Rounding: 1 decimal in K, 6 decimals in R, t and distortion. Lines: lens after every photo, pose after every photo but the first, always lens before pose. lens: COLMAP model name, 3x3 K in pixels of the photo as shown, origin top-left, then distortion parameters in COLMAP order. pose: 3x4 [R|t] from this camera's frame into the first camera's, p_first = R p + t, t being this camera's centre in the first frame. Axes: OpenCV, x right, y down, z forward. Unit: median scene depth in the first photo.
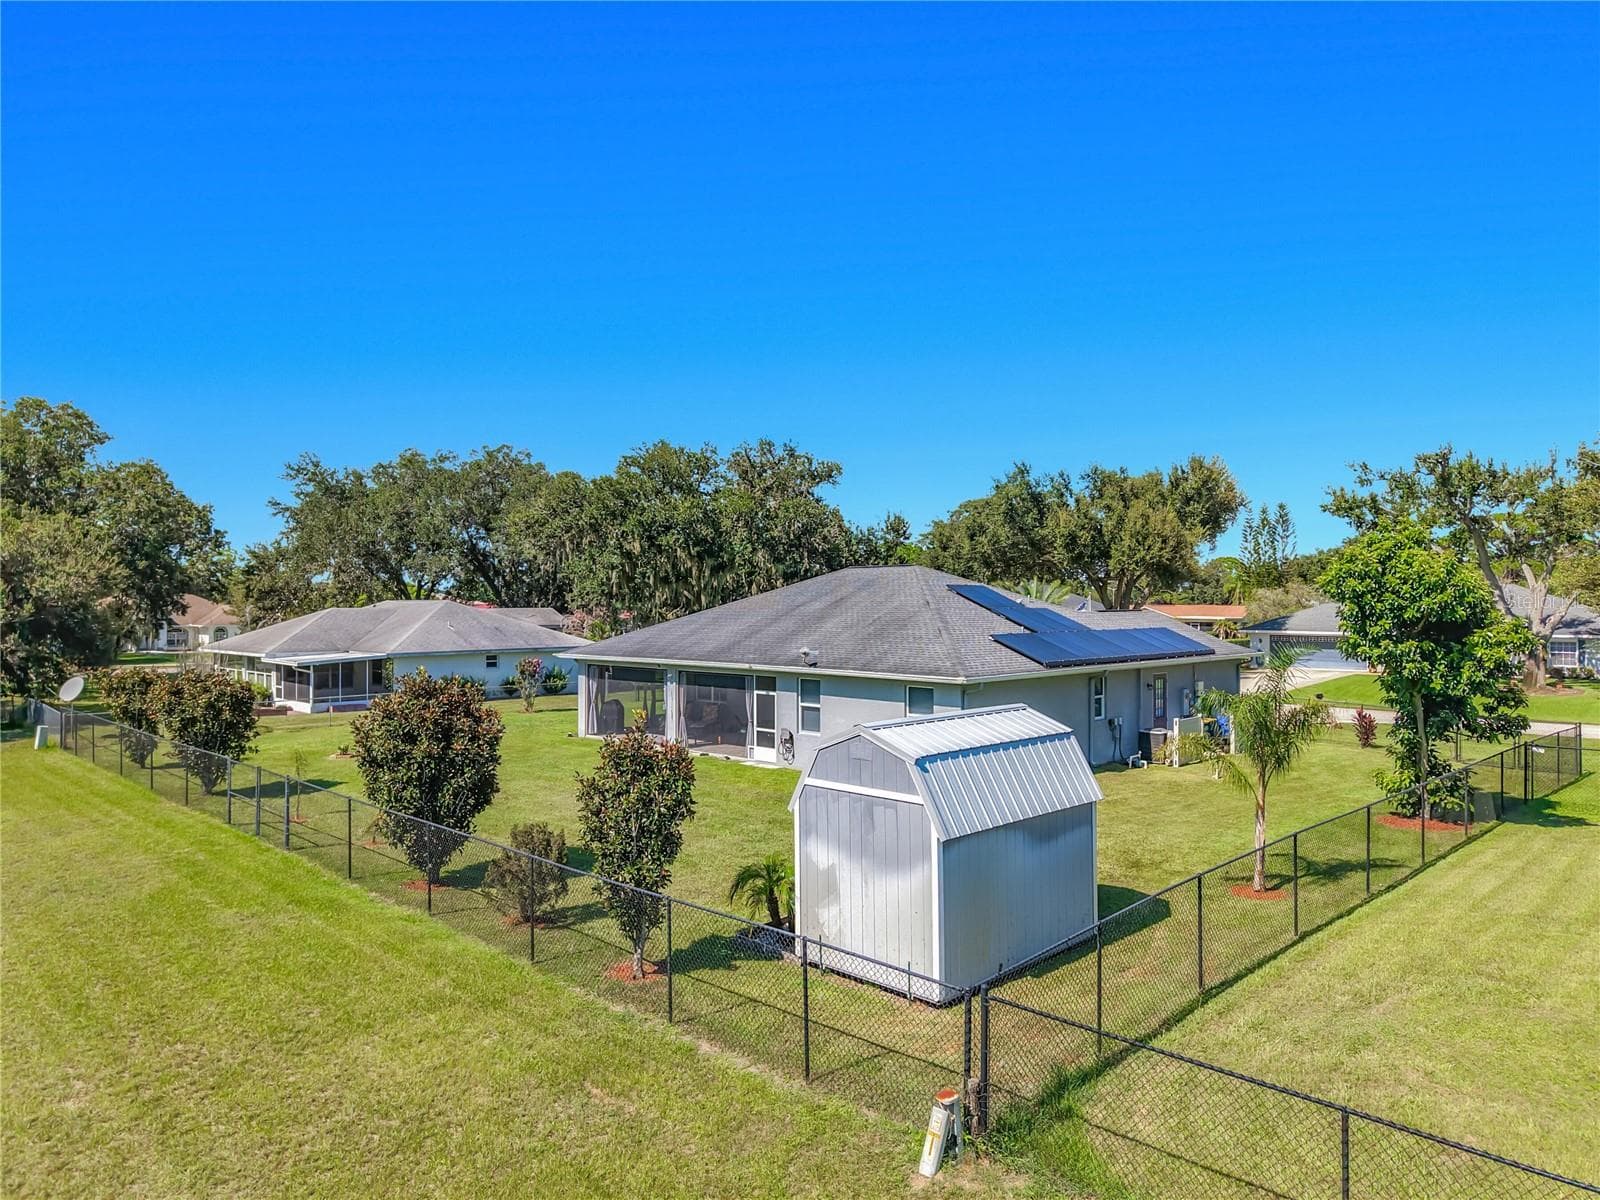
lens RADIAL K [[1075.3, 0, 805.8], [0, 1075.3, 605.6], [0, 0, 1]] dist [0.004510, -0.002009]
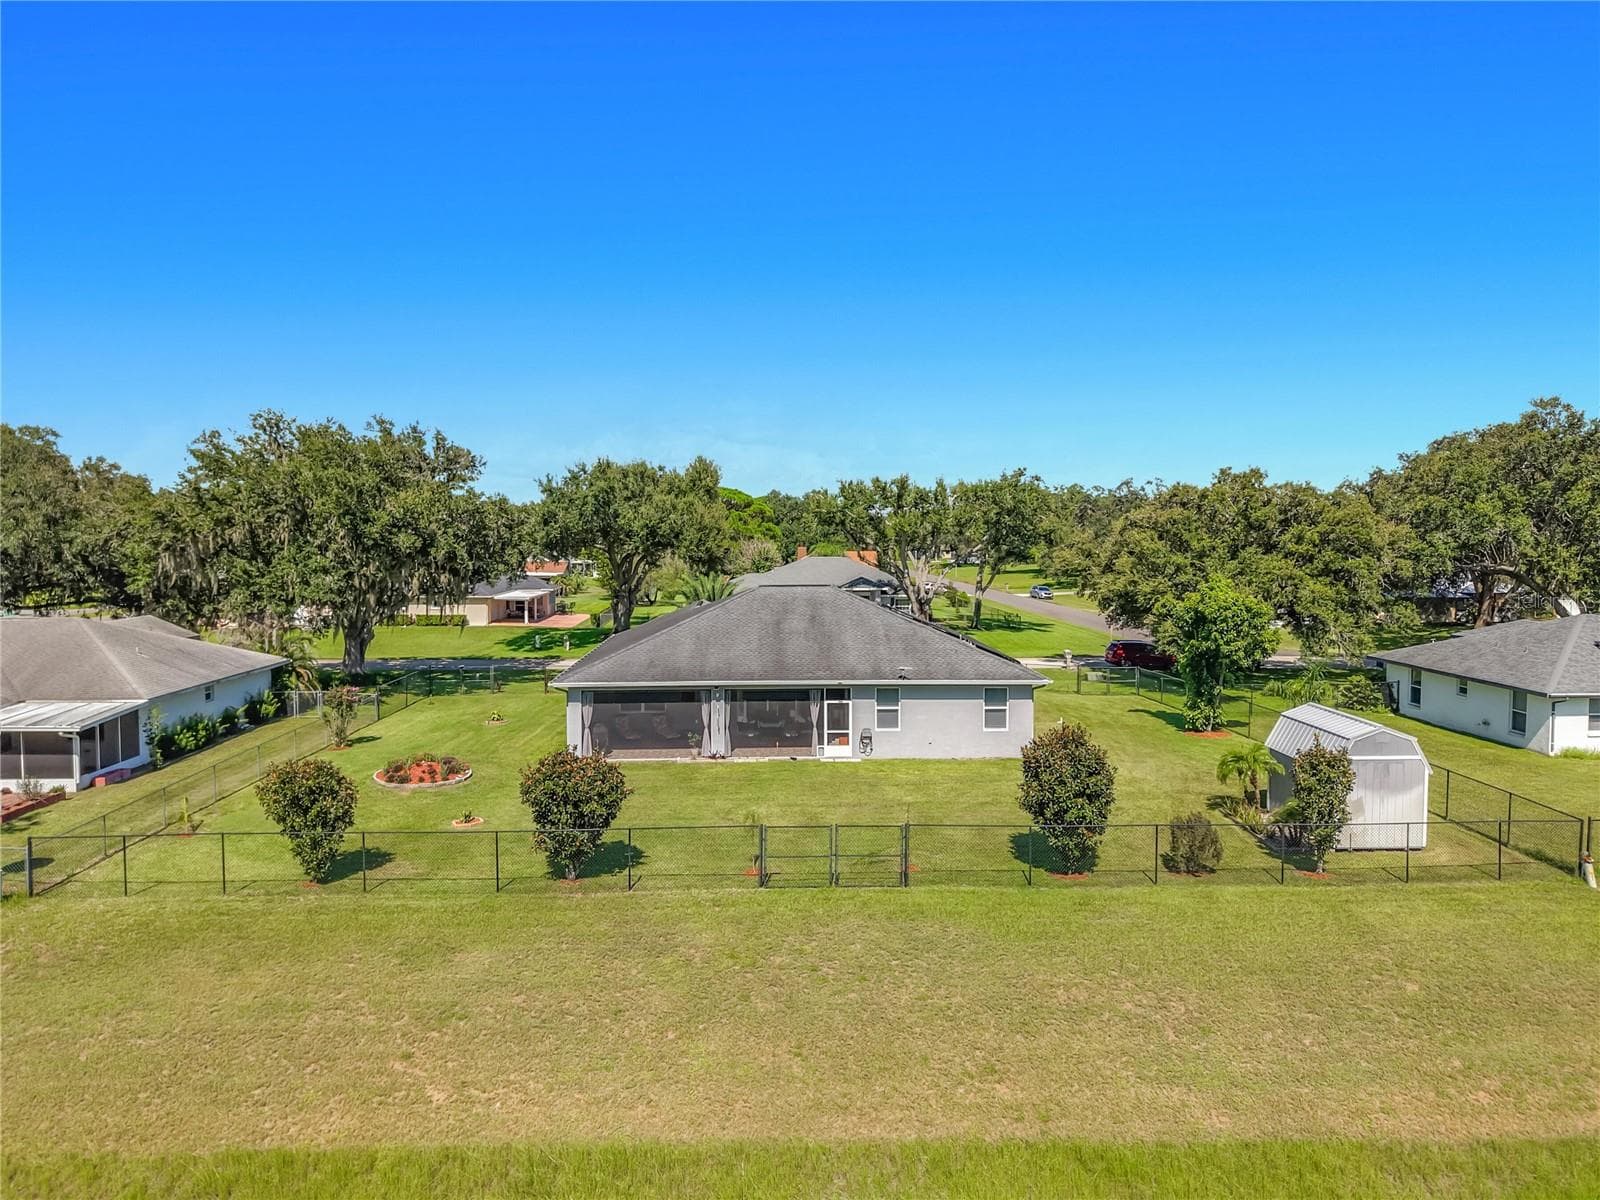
lens RADIAL K [[1074.4, 0, 800.0], [0, 1074.4, 600.0], [0, 0, 1]] dist [0.041816, -0.047766]
pose [[0.676738, -0.046652, 0.734744, -0.995674], [0.002121, 0.998110, 0.061421, -0.115471], [-0.736221, -0.040007, 0.675558, 0.200176]]
